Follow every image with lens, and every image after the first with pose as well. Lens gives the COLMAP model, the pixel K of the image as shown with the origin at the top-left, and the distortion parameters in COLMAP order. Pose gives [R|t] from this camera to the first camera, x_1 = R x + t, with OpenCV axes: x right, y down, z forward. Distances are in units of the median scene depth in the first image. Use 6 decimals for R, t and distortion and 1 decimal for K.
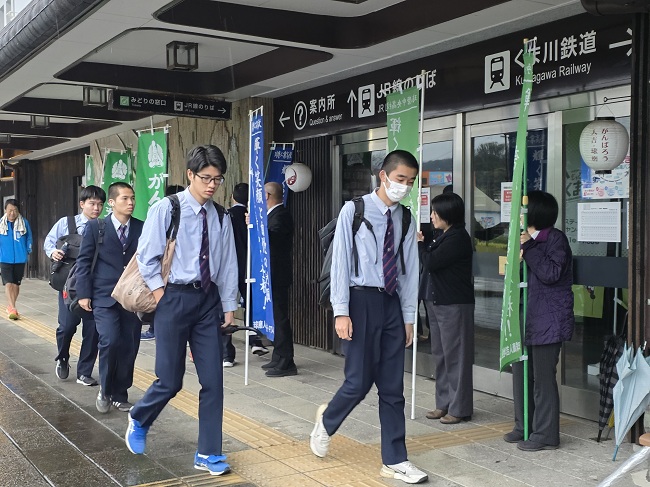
lens RADIAL K [[866.0, 0, 328.9], [0, 866.0, 244.6], [0, 0, 1]] dist [0.102891, 0.000000]
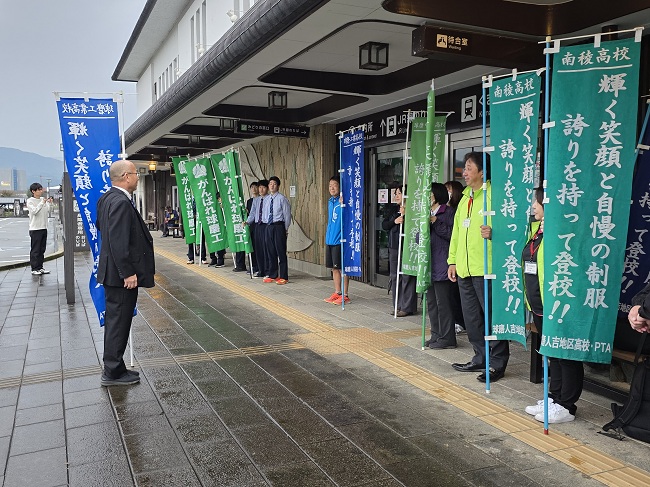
lens RADIAL K [[603.0, 0, 320.3], [0, 603.0, 242.1], [0, 0, 1]] dist [0.111136, 0.000000]
pose [[0.993403, 0.008910, -0.114328, 0.042117], [-0.004443, 0.999219, 0.039266, 0.003529], [0.114589, -0.038499, 0.992667, -0.123496]]
